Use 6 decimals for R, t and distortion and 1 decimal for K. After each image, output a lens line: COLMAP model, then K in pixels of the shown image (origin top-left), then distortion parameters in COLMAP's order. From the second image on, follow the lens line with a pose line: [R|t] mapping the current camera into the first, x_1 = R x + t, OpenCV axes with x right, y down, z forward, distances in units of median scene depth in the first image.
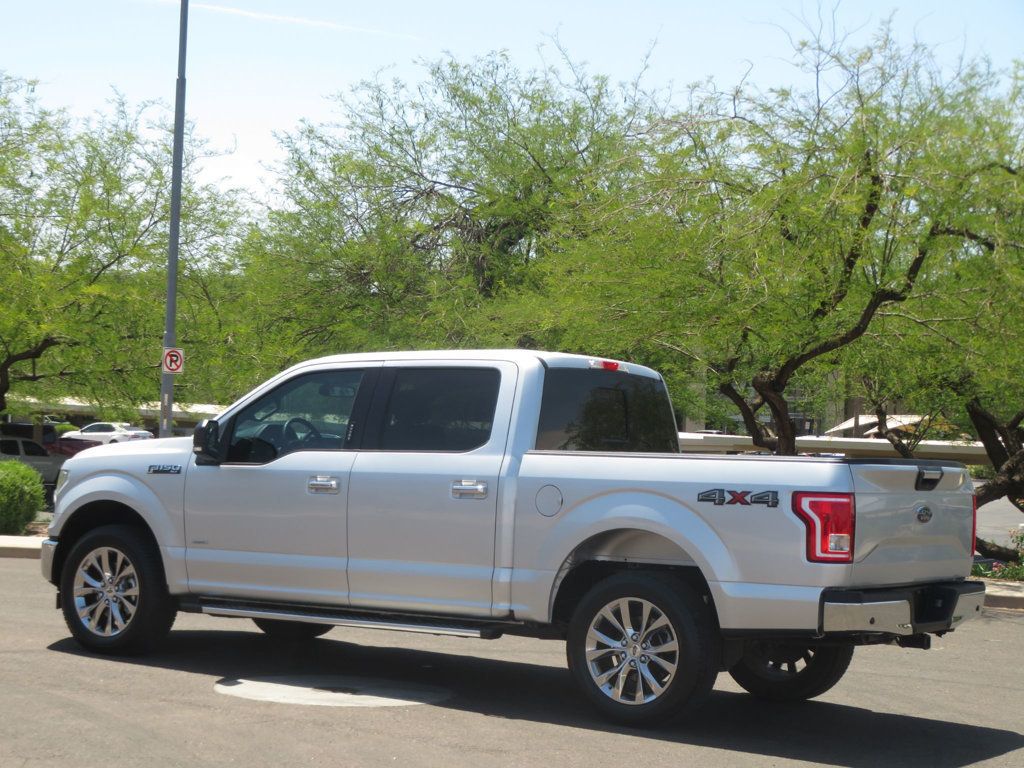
lens RADIAL K [[1864.8, 0, 512.0], [0, 1864.8, 384.0], [0, 0, 1]] dist [-0.006644, 0.119930]
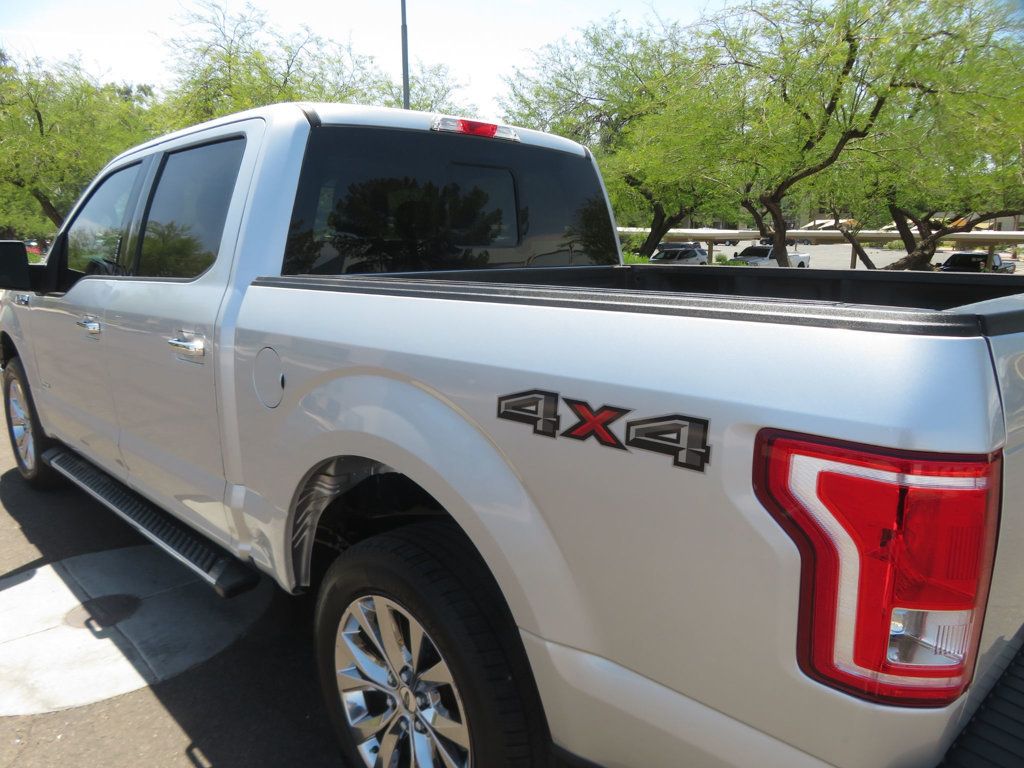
lens RADIAL K [[719.6, 0, 512.0], [0, 719.6, 384.0], [0, 0, 1]] dist [-0.023739, 0.007636]
pose [[0.977827, 0.007364, -0.209283, 0.111453], [0.040527, 0.973833, 0.223621, 0.020029], [0.205453, -0.227144, 0.951942, 0.725500]]
